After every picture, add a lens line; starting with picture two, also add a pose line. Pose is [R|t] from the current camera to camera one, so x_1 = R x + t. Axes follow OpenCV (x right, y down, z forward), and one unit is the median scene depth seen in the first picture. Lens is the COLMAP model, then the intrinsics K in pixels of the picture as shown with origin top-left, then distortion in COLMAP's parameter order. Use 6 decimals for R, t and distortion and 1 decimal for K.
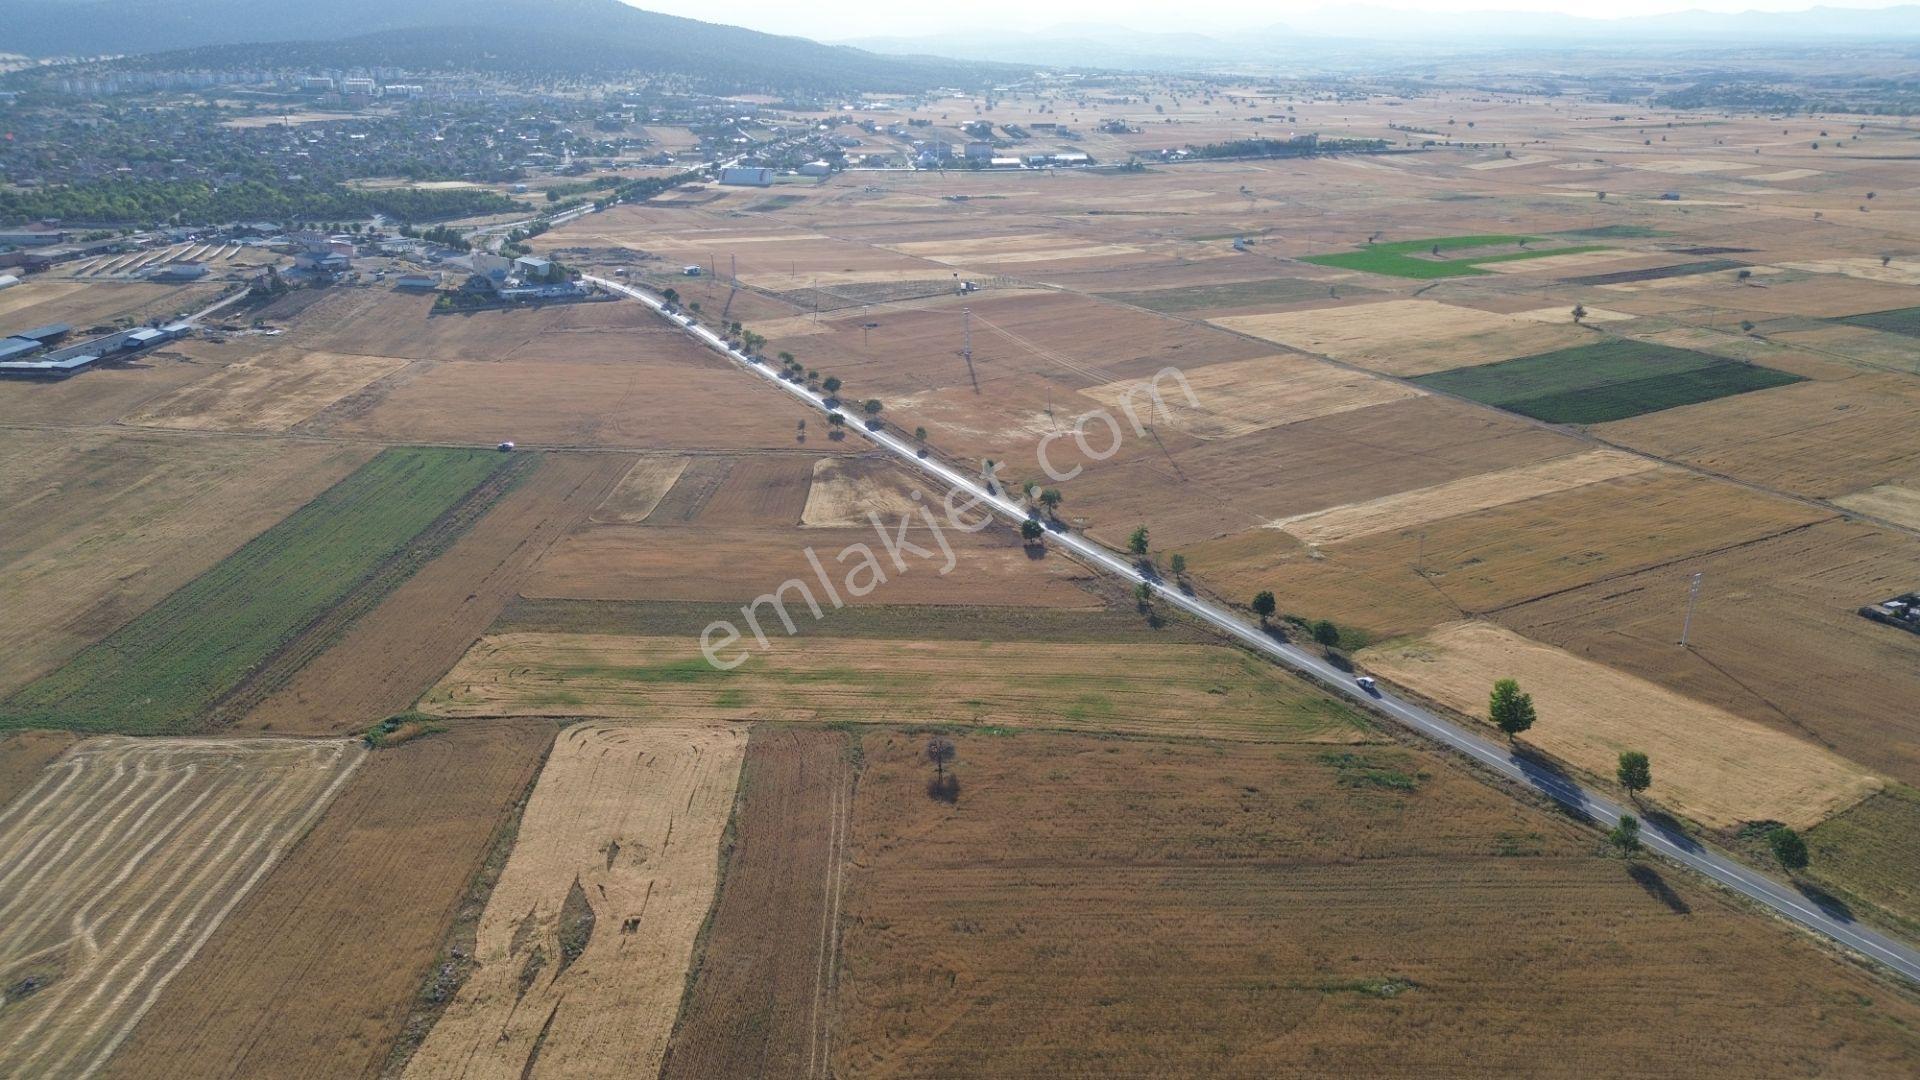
lens RADIAL K [[1354.5, 0, 964.6], [0, 1354.5, 539.0], [0, 0, 1]] dist [0.075645, -0.079805]
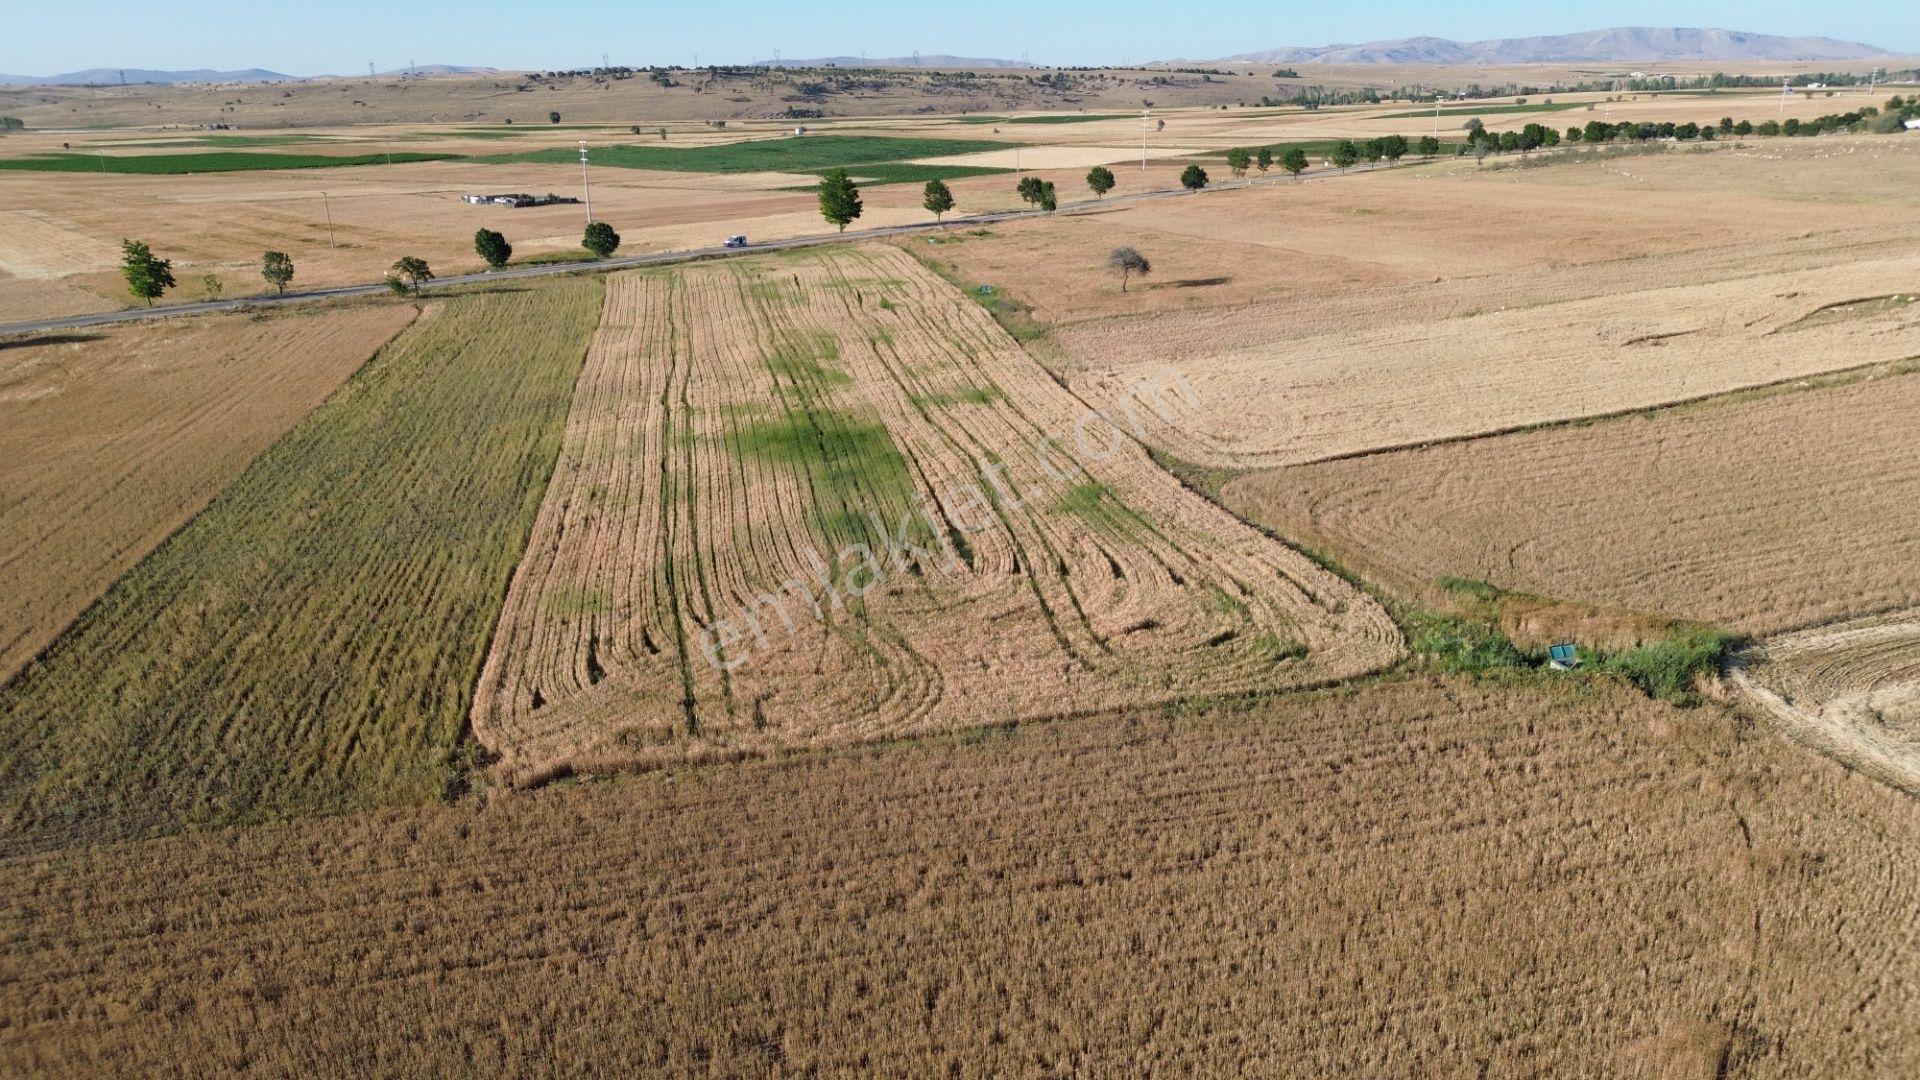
lens RADIAL K [[1354.5, 0, 964.6], [0, 1354.5, 539.0], [0, 0, 1]] dist [0.075645, -0.079805]
pose [[-0.236308, -0.303690, 0.923001, -0.537253], [0.340964, 0.863585, 0.371435, 0.001146], [-0.909891, 0.402484, -0.100525, 0.994677]]
